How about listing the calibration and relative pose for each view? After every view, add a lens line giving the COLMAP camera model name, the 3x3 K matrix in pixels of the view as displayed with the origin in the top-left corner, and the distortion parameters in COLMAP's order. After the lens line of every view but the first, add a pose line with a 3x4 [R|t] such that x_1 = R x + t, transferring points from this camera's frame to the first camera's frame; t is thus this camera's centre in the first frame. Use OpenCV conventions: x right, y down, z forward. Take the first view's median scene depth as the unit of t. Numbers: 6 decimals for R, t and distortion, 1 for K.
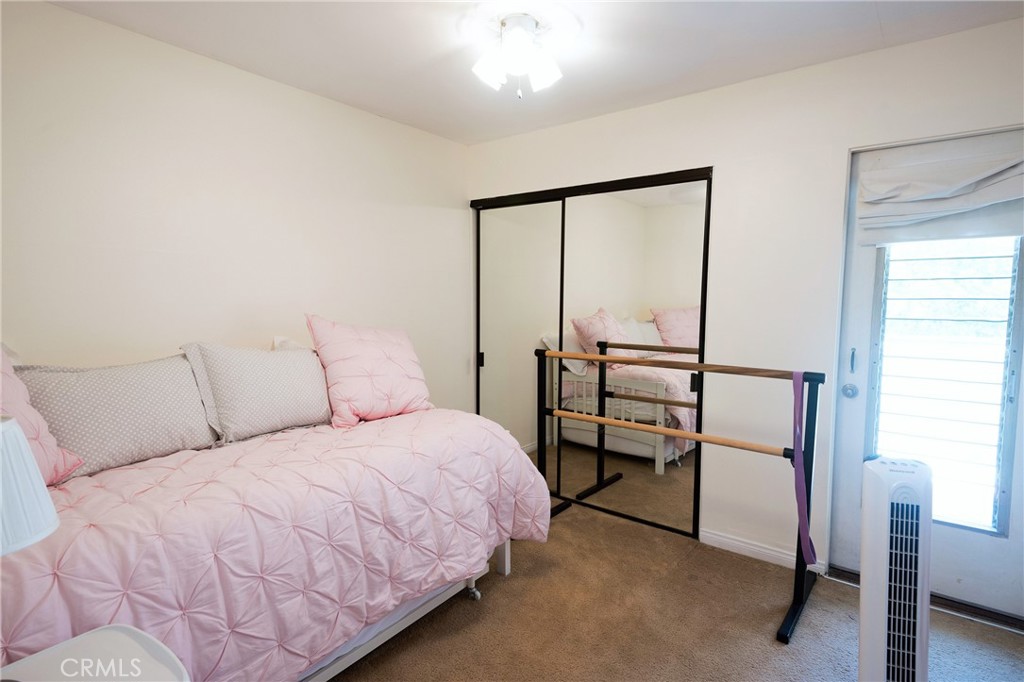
lens RADIAL K [[558.9, 0, 511.0], [0, 558.9, 341.7], [0, 0, 1]] dist [0.087149, 0.000068]
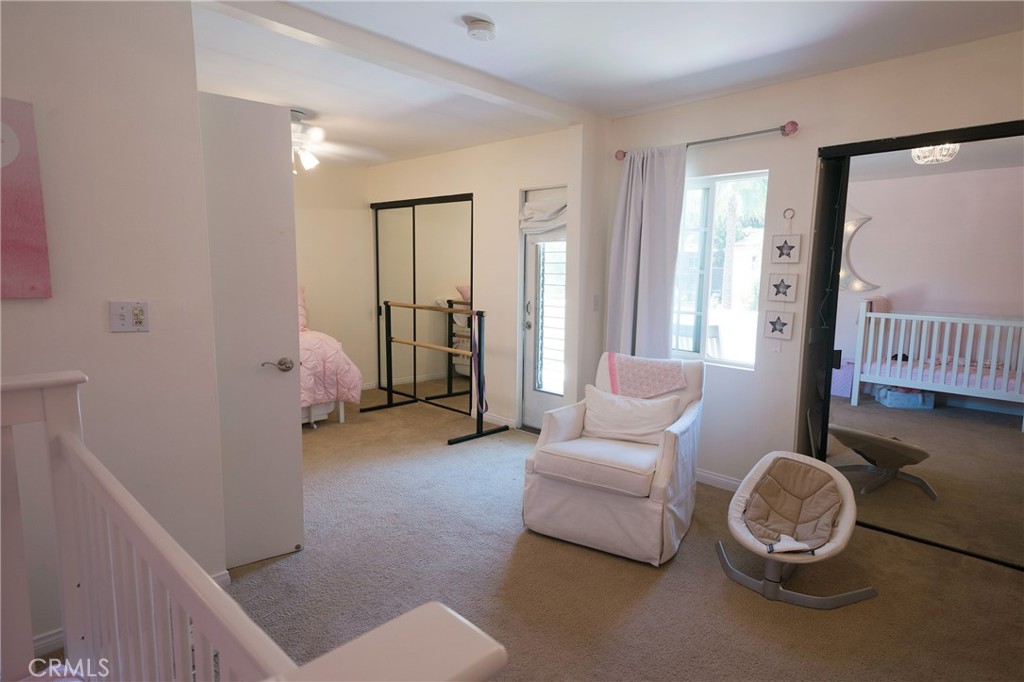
lens RADIAL K [[561.1, 0, 513.0], [0, 561.1, 340.3], [0, 0, 1]] dist [0.000506, -0.000106]
pose [[0.995496, 0.028441, -0.090432, 0.657653], [-0.024618, 0.998767, 0.043107, 0.055863], [0.091546, -0.040686, 0.994969, -0.682375]]
